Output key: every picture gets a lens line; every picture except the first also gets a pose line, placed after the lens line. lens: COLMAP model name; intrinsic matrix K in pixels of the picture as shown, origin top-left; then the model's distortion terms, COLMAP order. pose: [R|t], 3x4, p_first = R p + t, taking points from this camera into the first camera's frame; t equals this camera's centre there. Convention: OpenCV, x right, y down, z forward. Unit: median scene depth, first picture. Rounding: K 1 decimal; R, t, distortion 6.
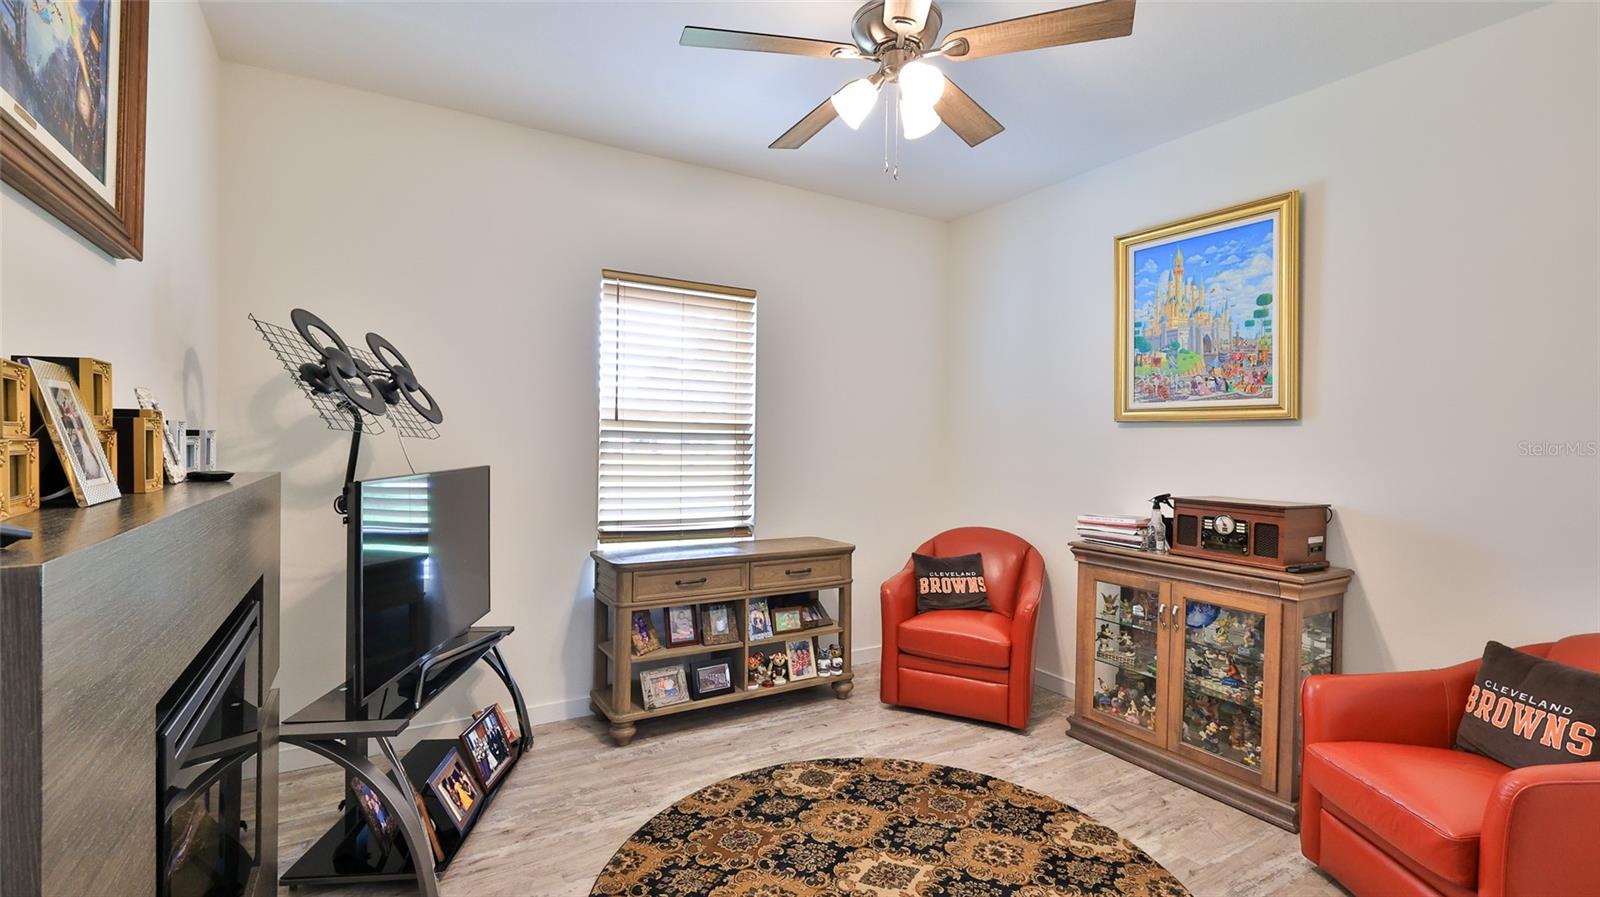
lens RADIAL K [[706.5, 0, 796.8], [0, 706.5, 446.8], [0, 0, 1]] dist [0.001198, -0.000424]
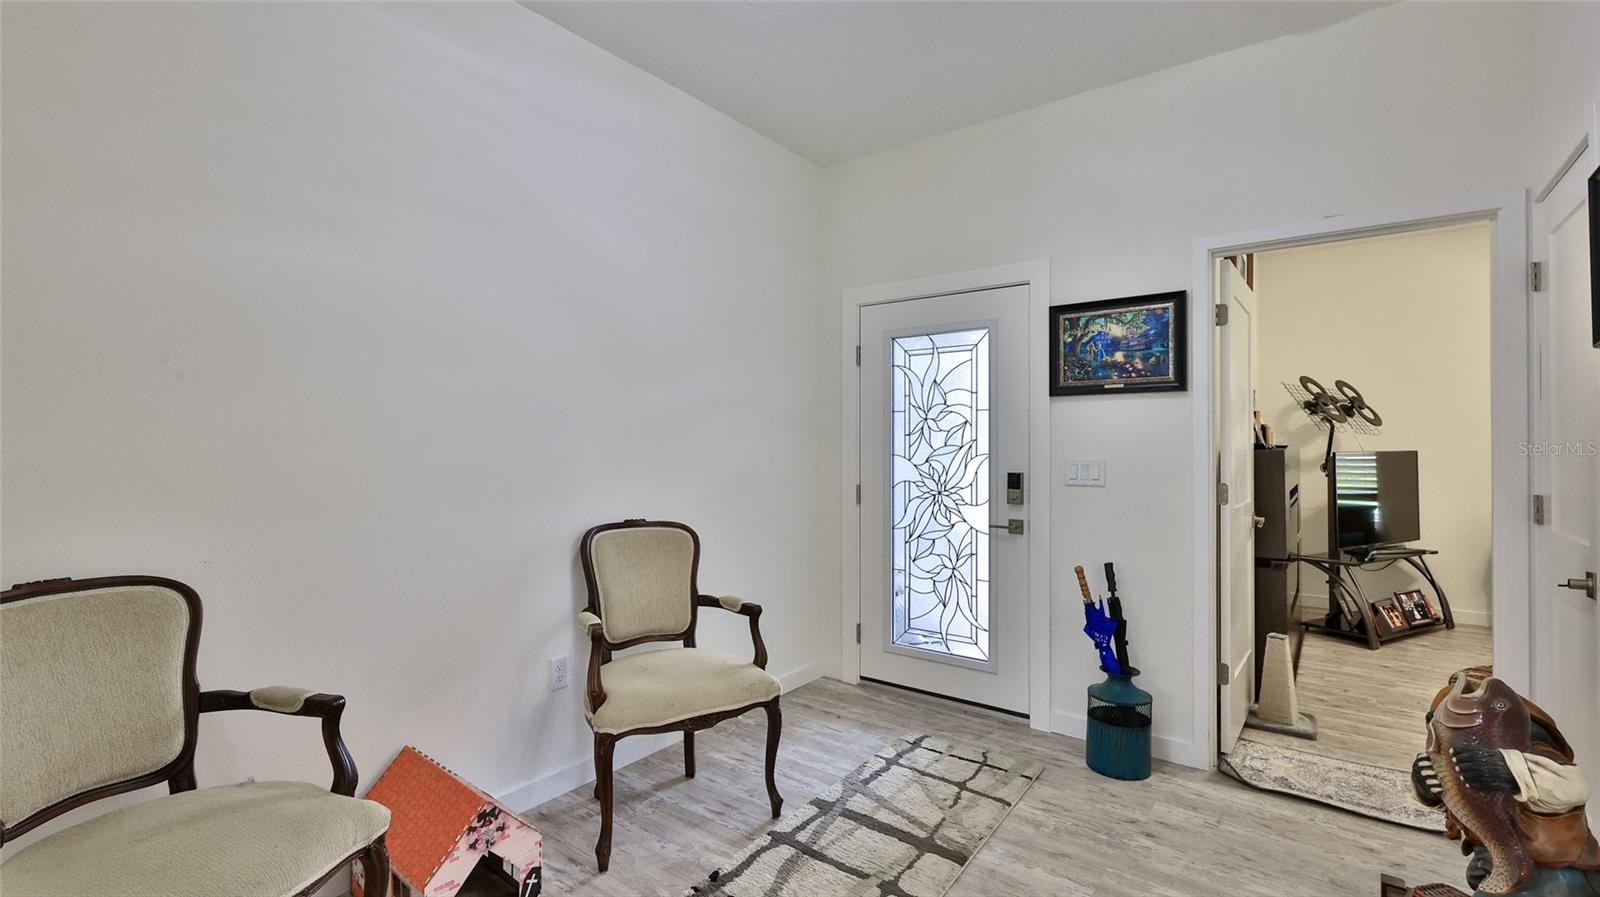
lens RADIAL K [[706.5, 0, 806.5], [0, 706.5, 441.9], [0, 0, 1]] dist [0.001198, -0.000424]
pose [[0.379936, -0.024453, -0.924689, 0.630152], [0.001693, 0.999667, -0.025740, 0.053441], [0.925011, 0.008214, 0.379851, -1.080357]]
